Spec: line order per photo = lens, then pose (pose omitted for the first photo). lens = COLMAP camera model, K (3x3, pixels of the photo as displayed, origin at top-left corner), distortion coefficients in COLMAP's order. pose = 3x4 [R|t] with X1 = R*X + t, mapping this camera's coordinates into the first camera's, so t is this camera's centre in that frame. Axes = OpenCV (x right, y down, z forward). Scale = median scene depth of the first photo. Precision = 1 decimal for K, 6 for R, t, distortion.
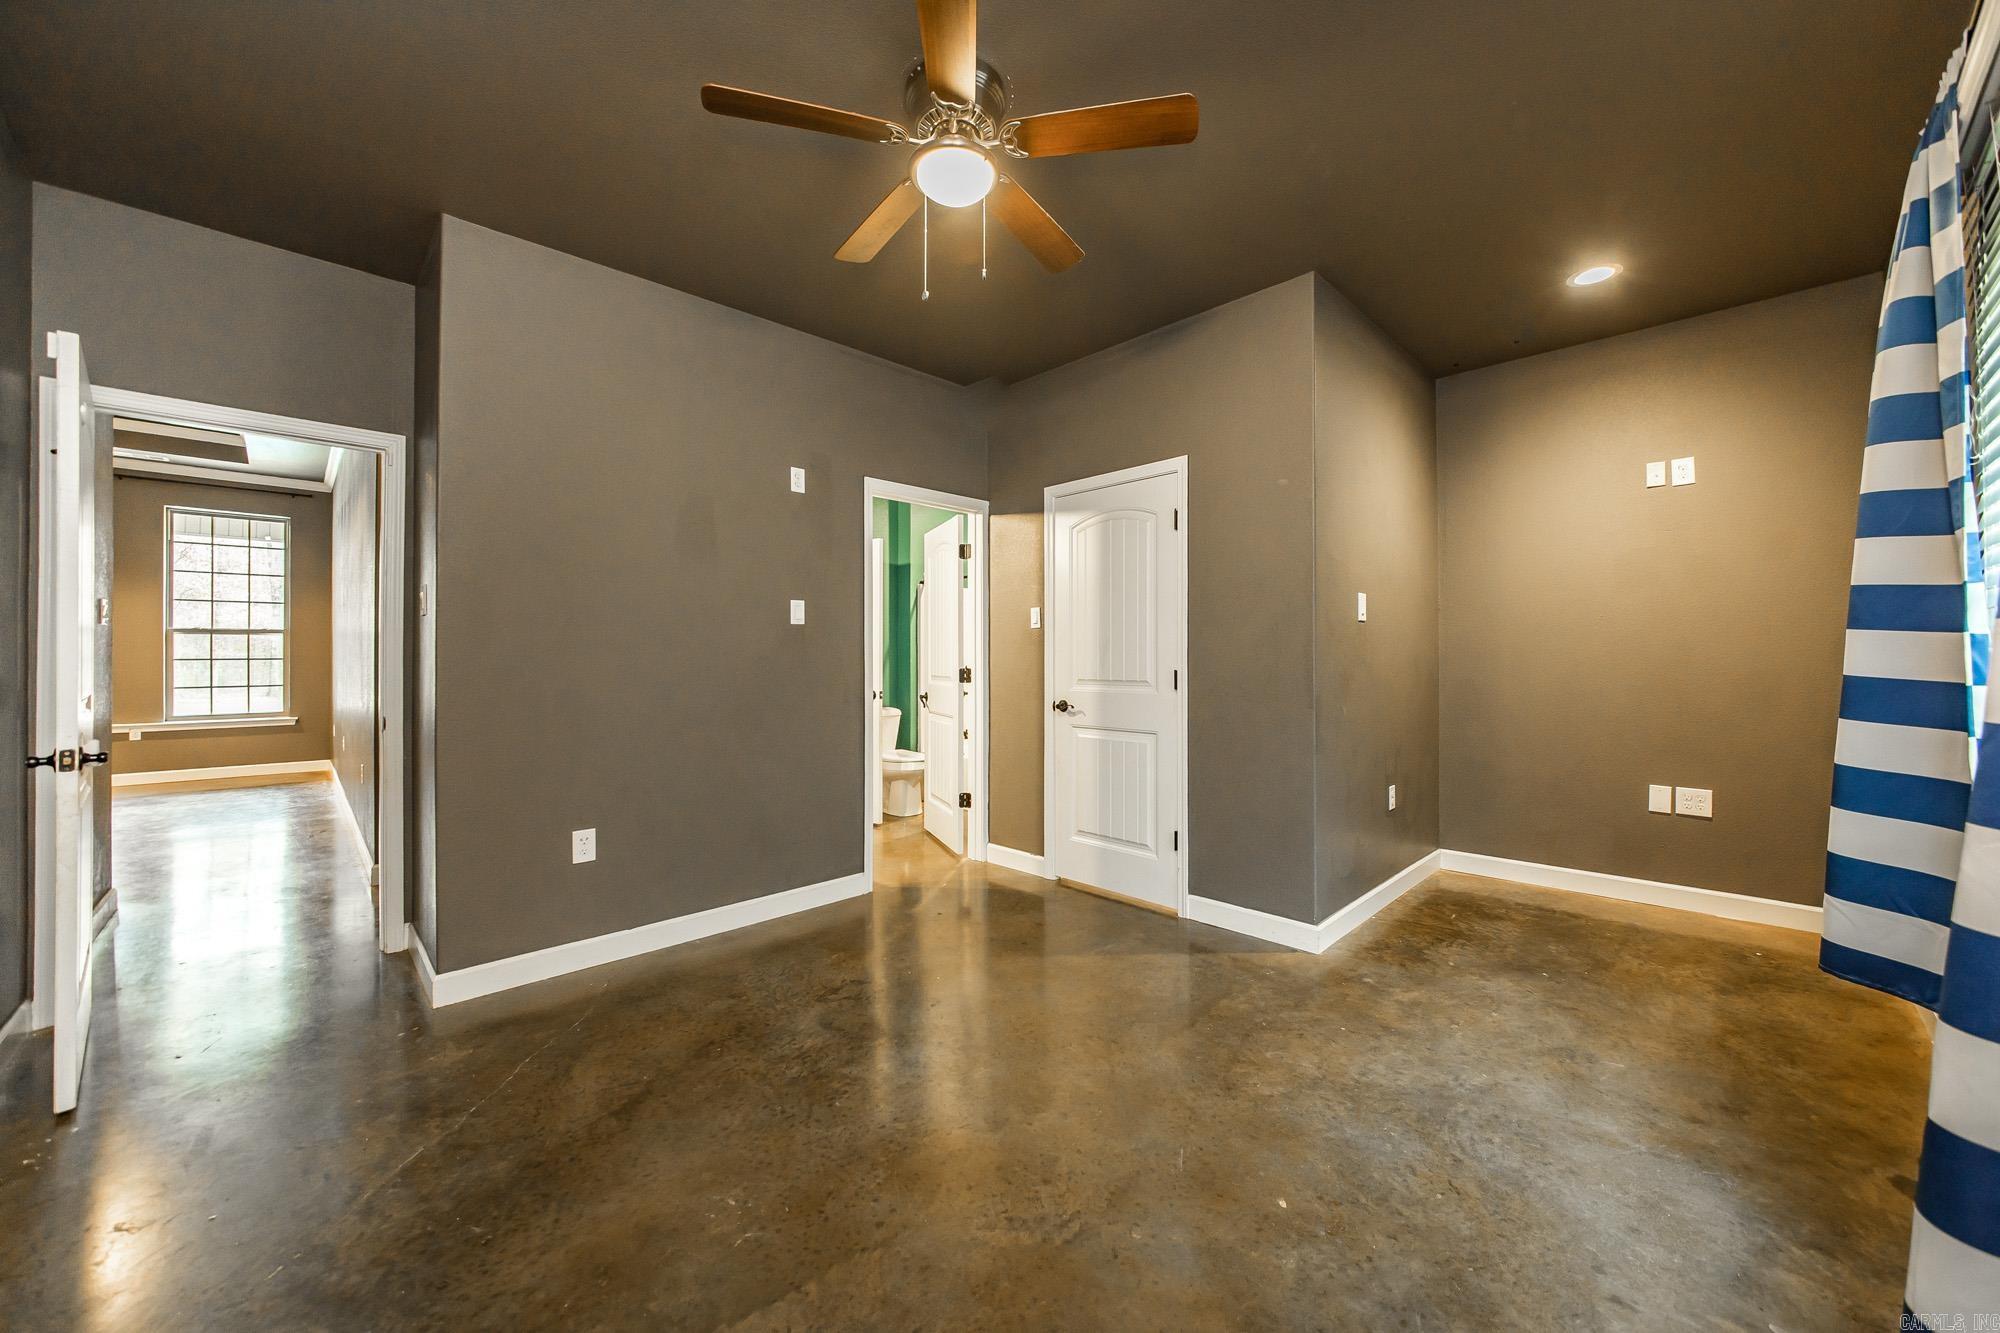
lens RADIAL K [[723.8, 0, 1000.0], [0, 723.8, 666.5], [0, 0, 1]] dist [-0.001406, -0.000143]
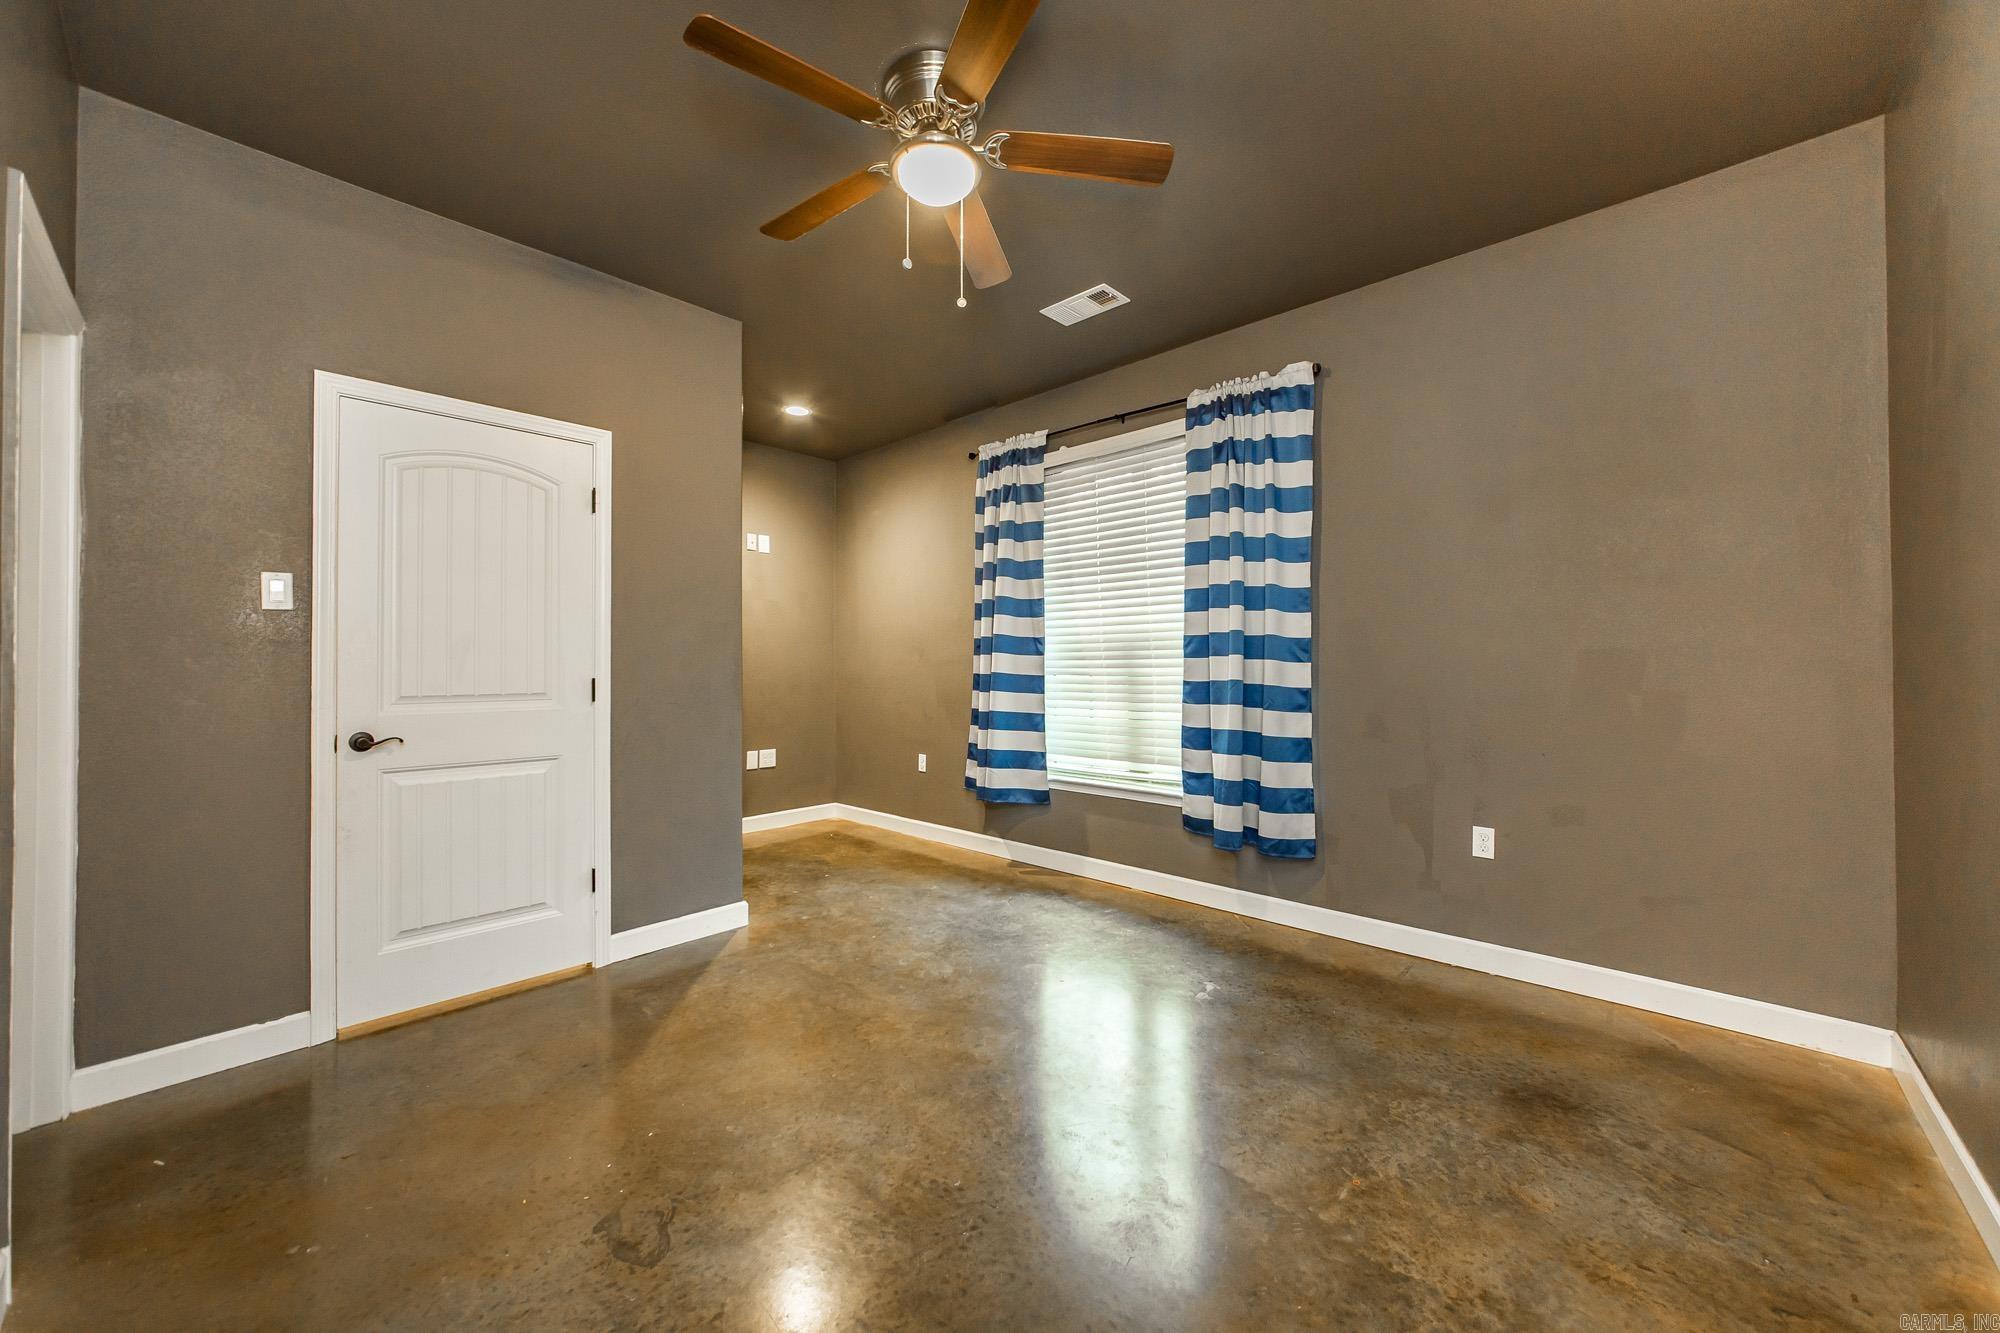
lens RADIAL K [[713.8, 0, 1000.0], [0, 713.8, 666.5], [0, 0, 1]] dist [0.005278, 0.000250]
pose [[-0.015134, 0.002352, 0.999883, -0.789810], [0.013057, 0.999912, -0.002154, -0.000077], [-0.999800, 0.013023, -0.015163, 0.705415]]
